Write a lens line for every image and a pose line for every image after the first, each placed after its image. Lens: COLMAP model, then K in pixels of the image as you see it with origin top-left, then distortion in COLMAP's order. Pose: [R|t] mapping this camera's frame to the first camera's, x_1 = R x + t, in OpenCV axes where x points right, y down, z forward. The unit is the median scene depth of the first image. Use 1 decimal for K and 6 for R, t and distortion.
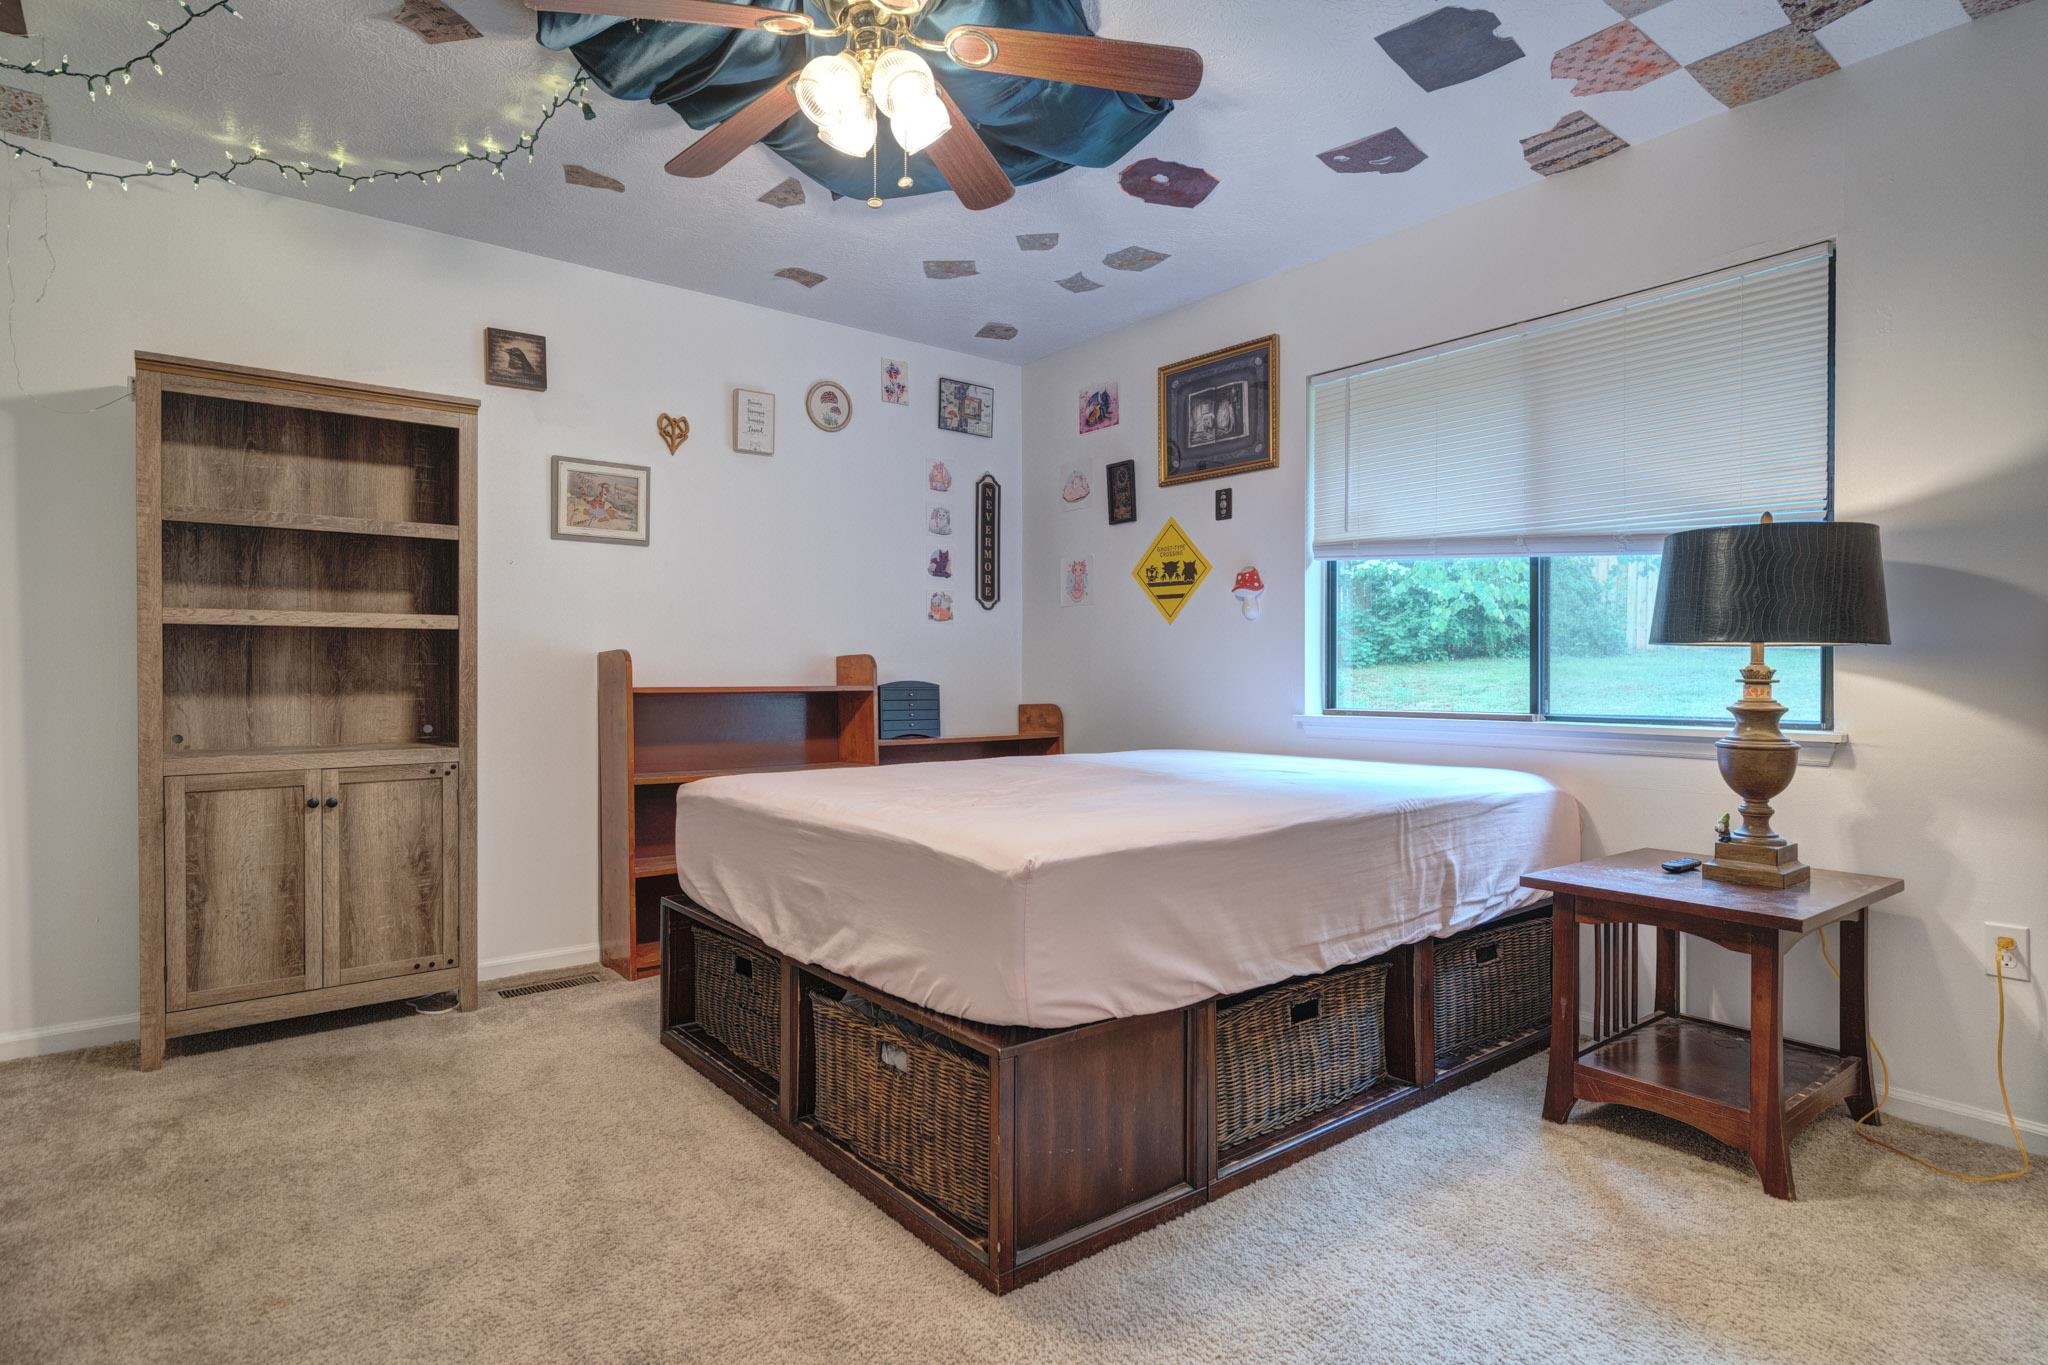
lens RADIAL K [[1064.8, 0, 973.5], [0, 1064.8, 676.4], [0, 0, 1]] dist [0.000539, 0.005257]
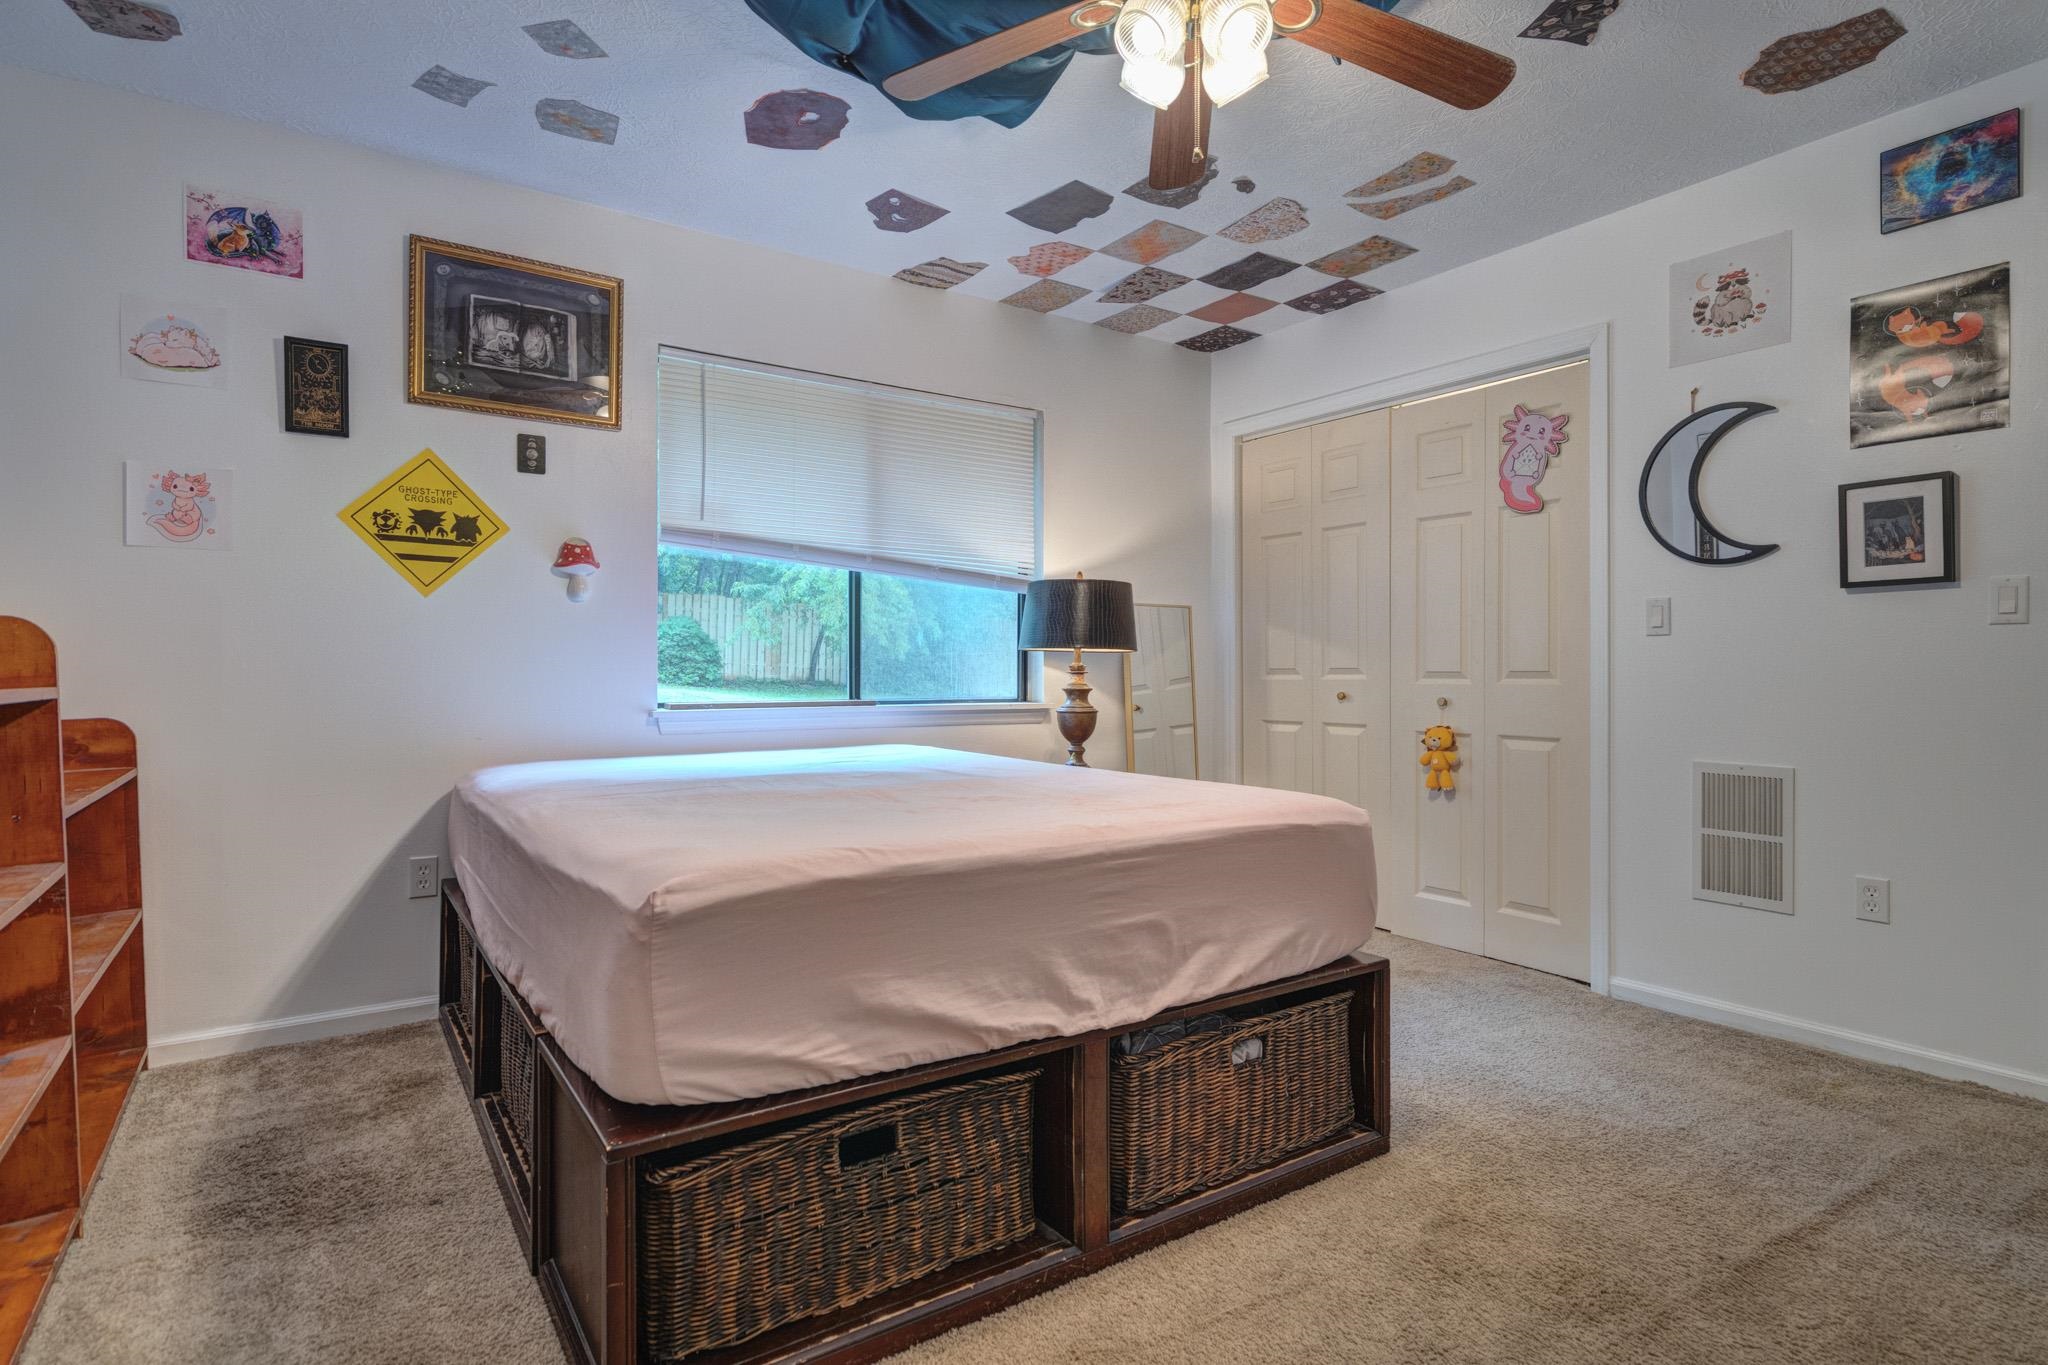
lens RADIAL K [[1064.8, 0, 1022.6], [0, 1064.8, 674.8], [0, 0, 1]] dist [0.000539, 0.005257]
pose [[0.046602, -0.003043, 0.998909, -0.562902], [-0.000784, 0.999995, 0.003083, 0.001717], [-0.998913, -0.000926, 0.046600, 0.608297]]
